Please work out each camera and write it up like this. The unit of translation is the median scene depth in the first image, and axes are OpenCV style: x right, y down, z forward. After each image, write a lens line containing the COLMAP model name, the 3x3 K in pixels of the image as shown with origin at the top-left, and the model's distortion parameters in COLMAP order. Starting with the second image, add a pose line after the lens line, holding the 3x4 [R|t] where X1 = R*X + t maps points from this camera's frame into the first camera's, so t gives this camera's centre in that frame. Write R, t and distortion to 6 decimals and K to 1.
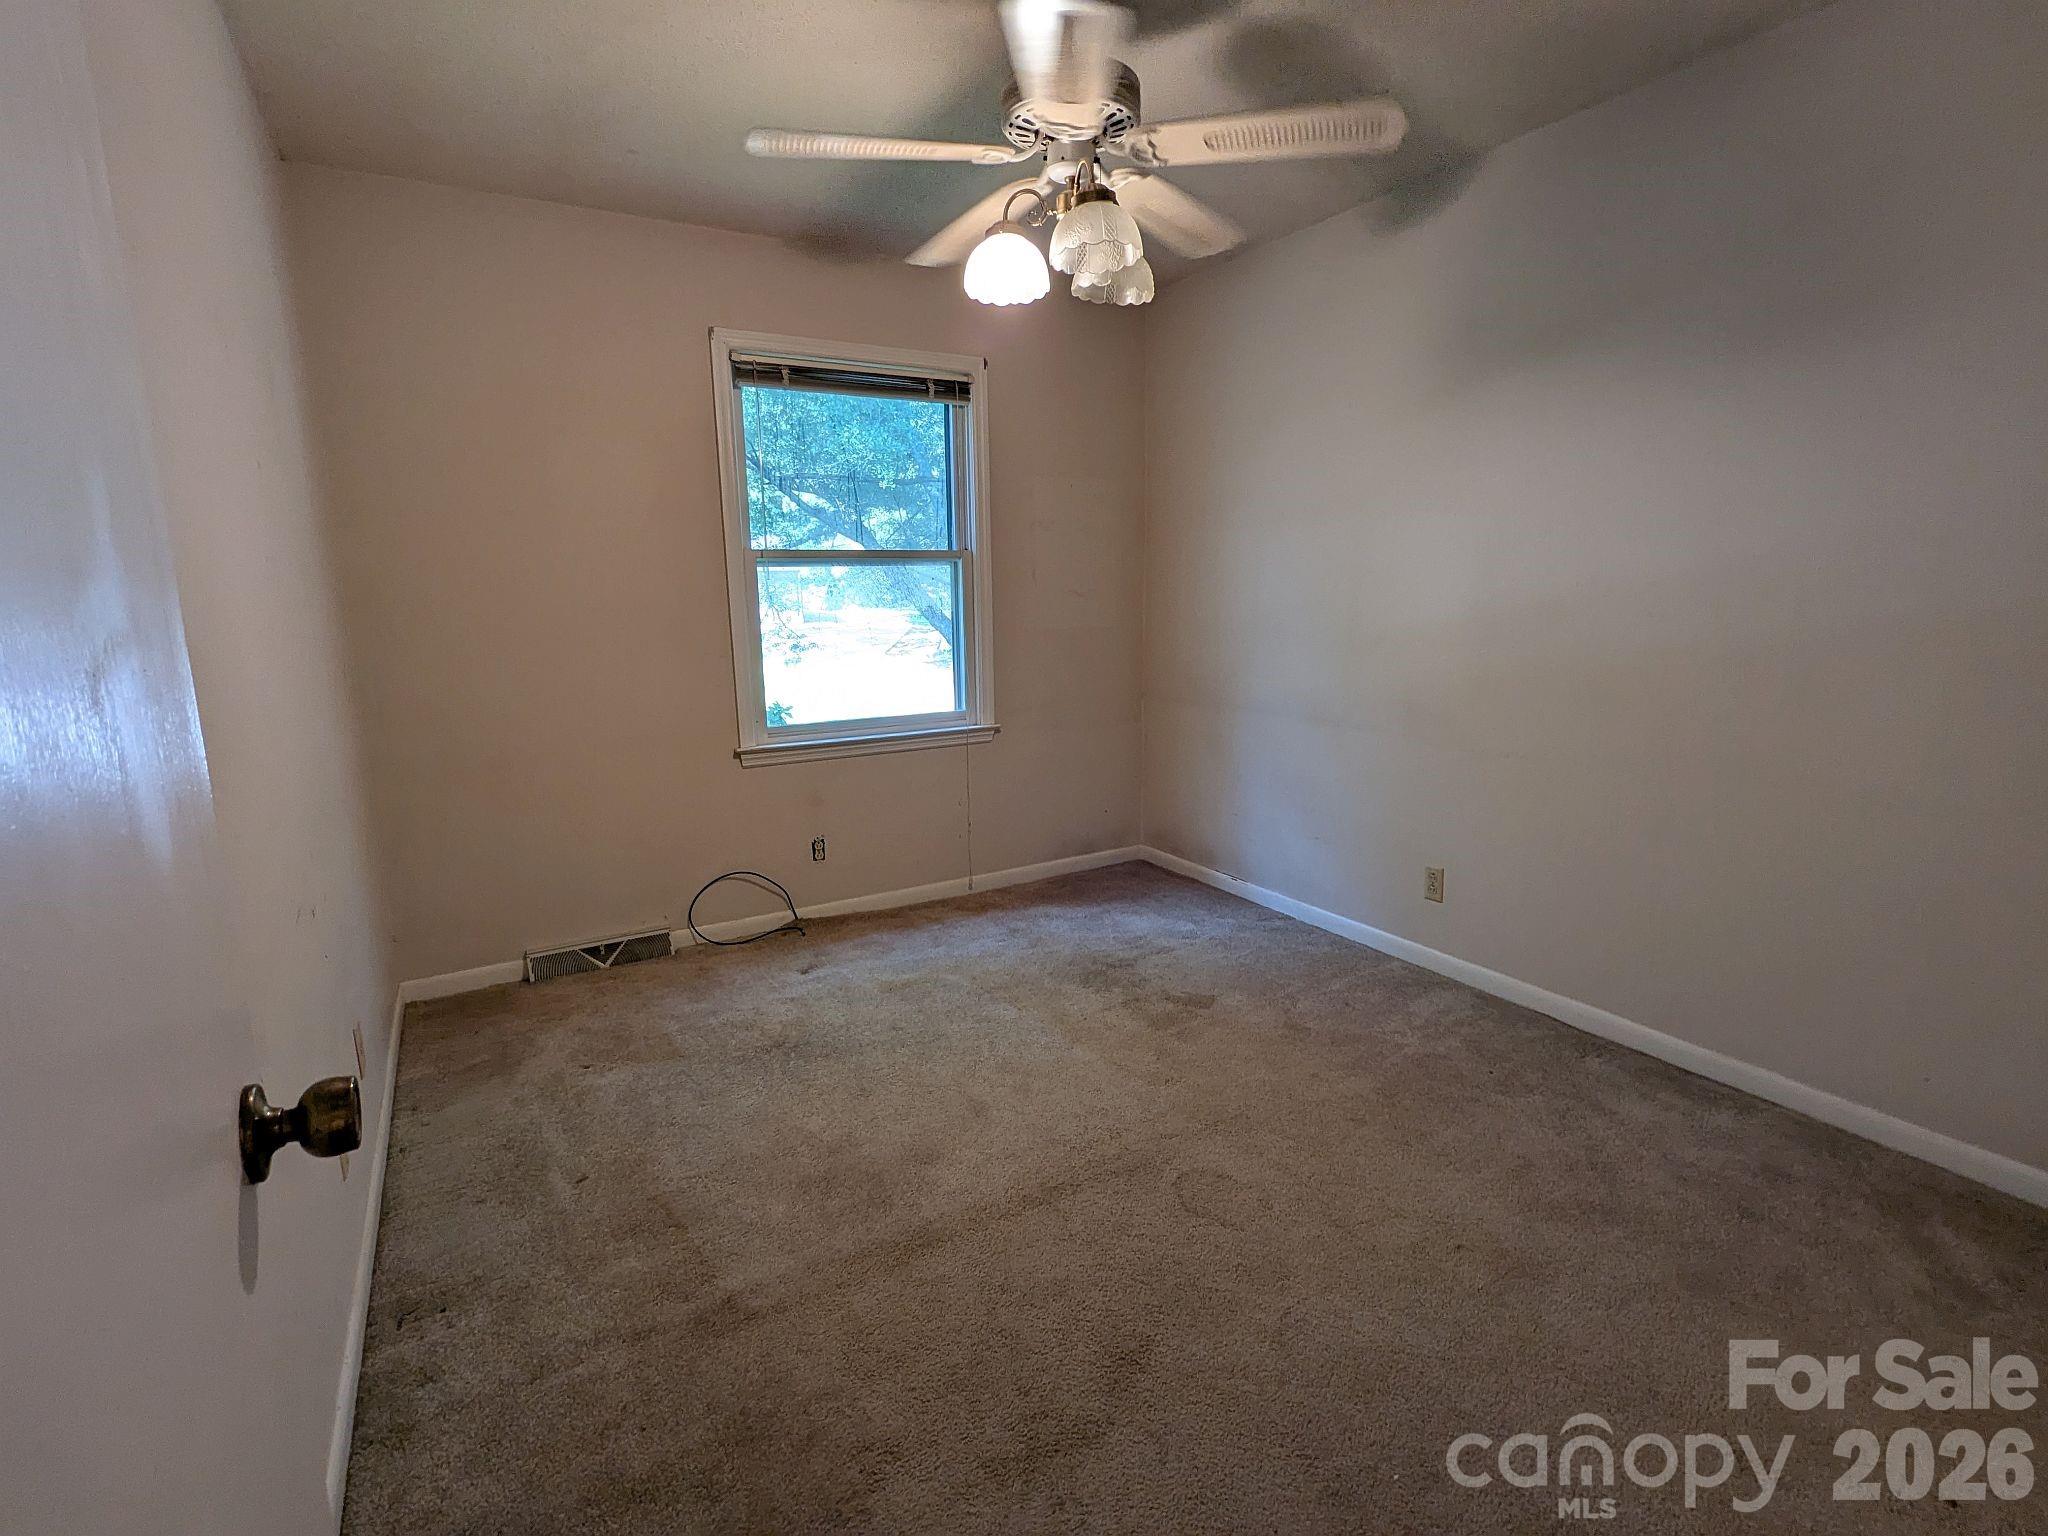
lens RADIAL K [[967.9, 0, 1032.4], [0, 967.9, 769.4], [0, 0, 1]] dist [-0.004575, 0.003173]
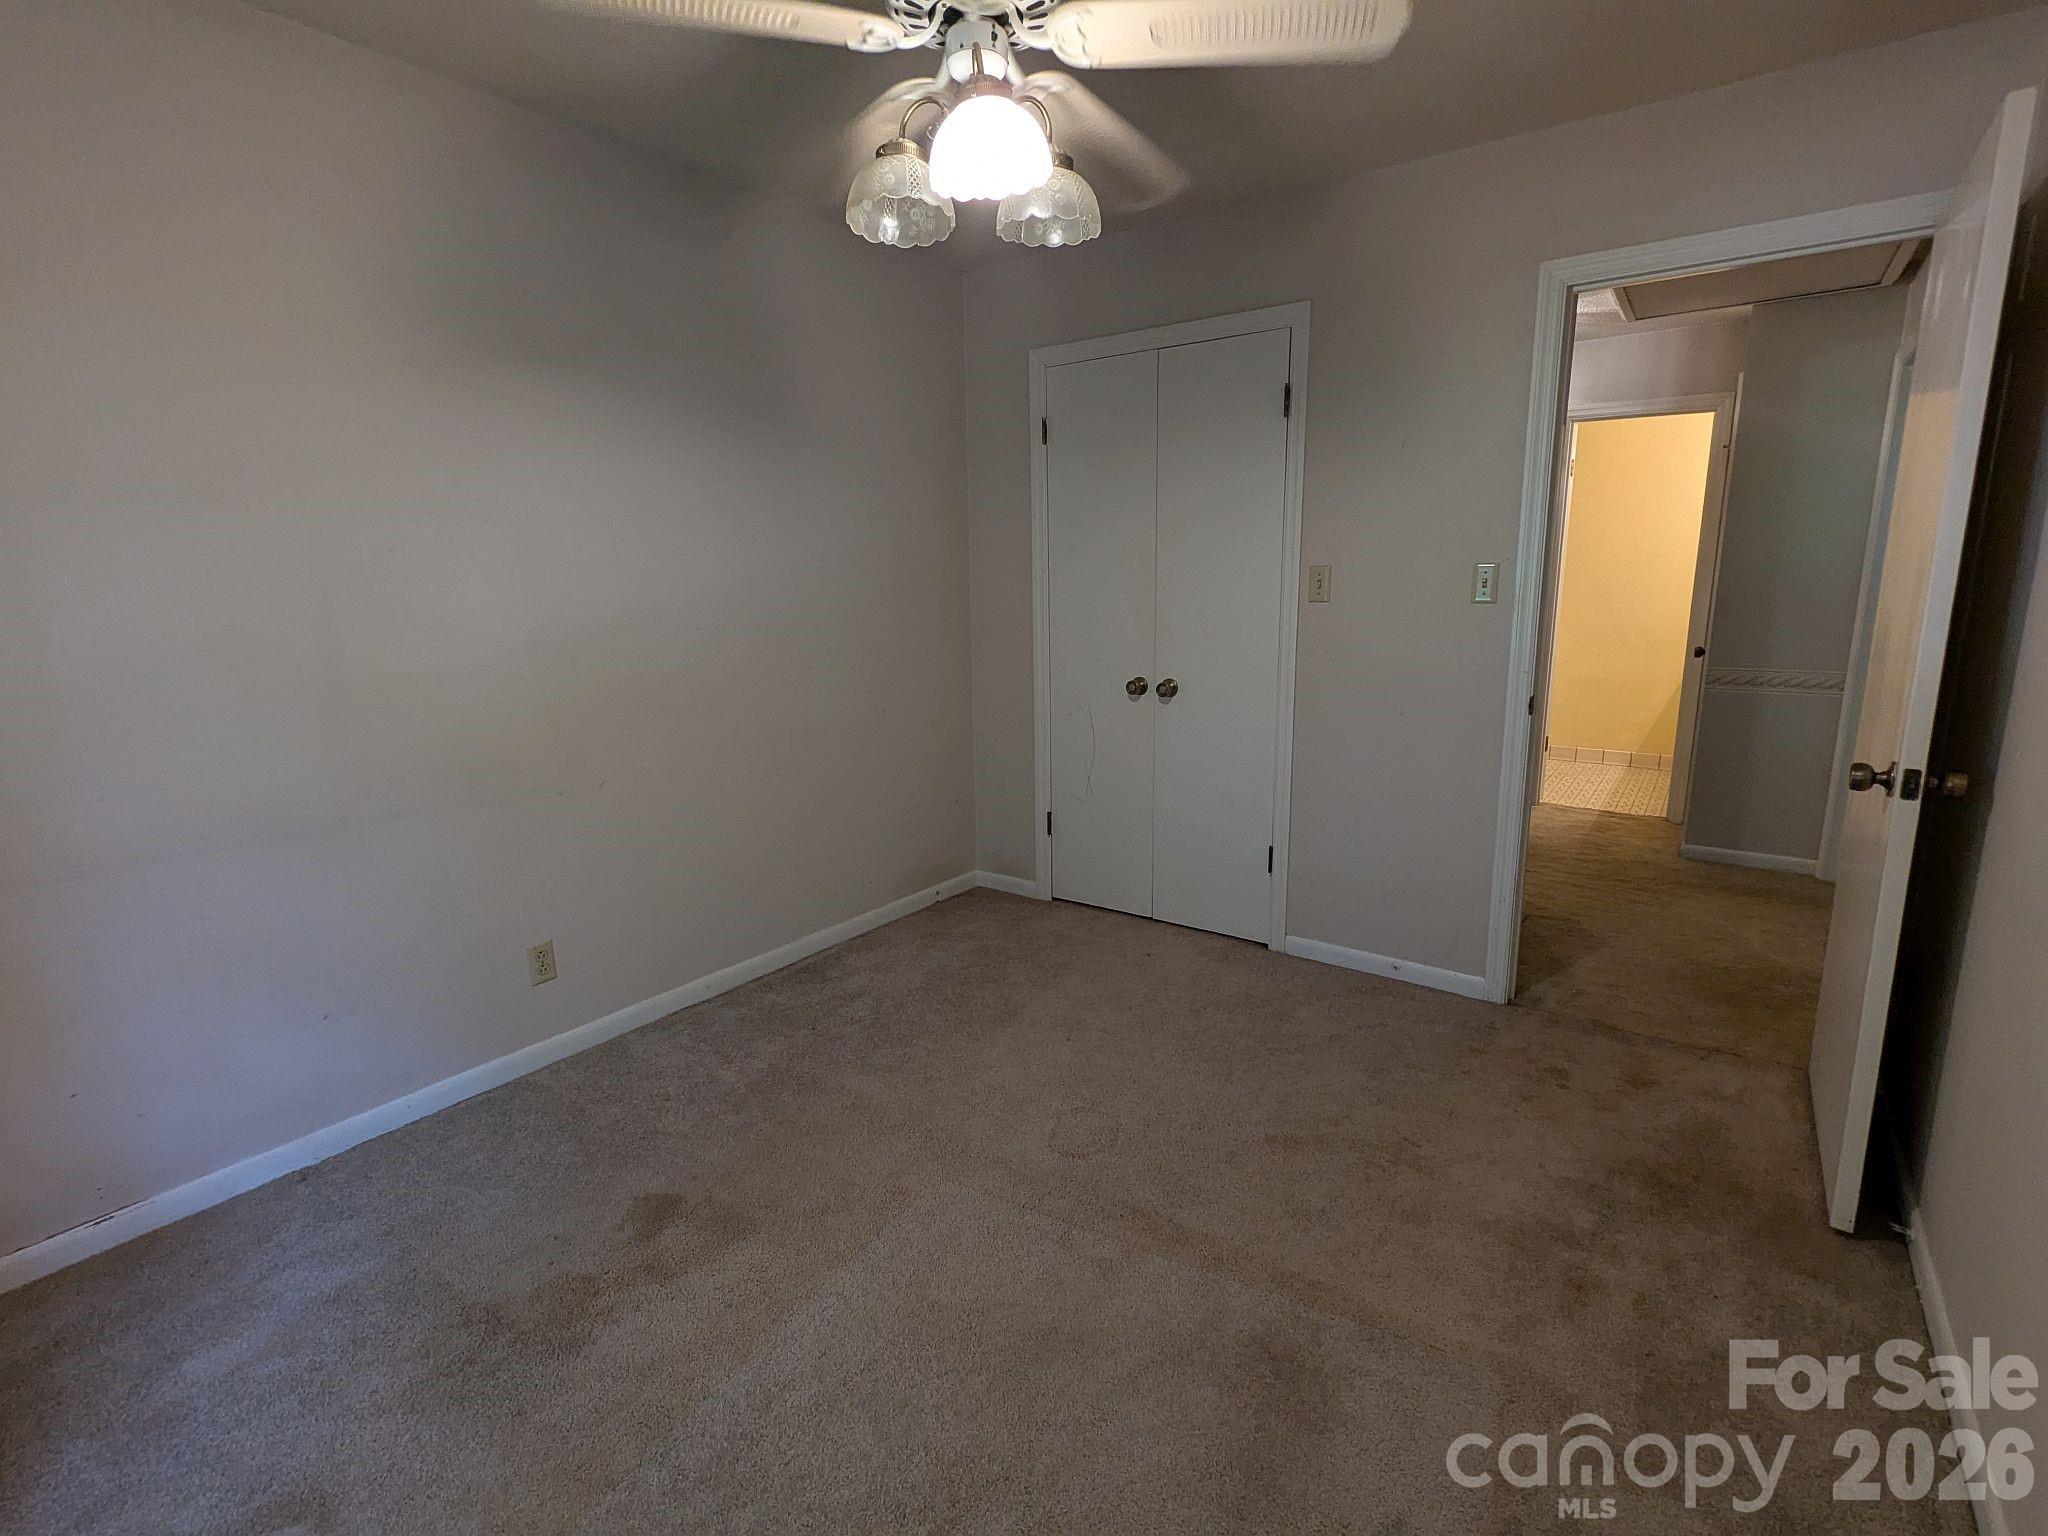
lens RADIAL K [[967.9, 0, 1020.3], [0, 967.9, 769.0], [0, 0, 1]] dist [-0.004575, 0.003173]
pose [[-0.386747, -0.157020, 0.908720, -0.467042], [0.203810, 0.946477, 0.250285, -0.160724], [-0.899382, 0.282003, -0.334045, 0.849912]]
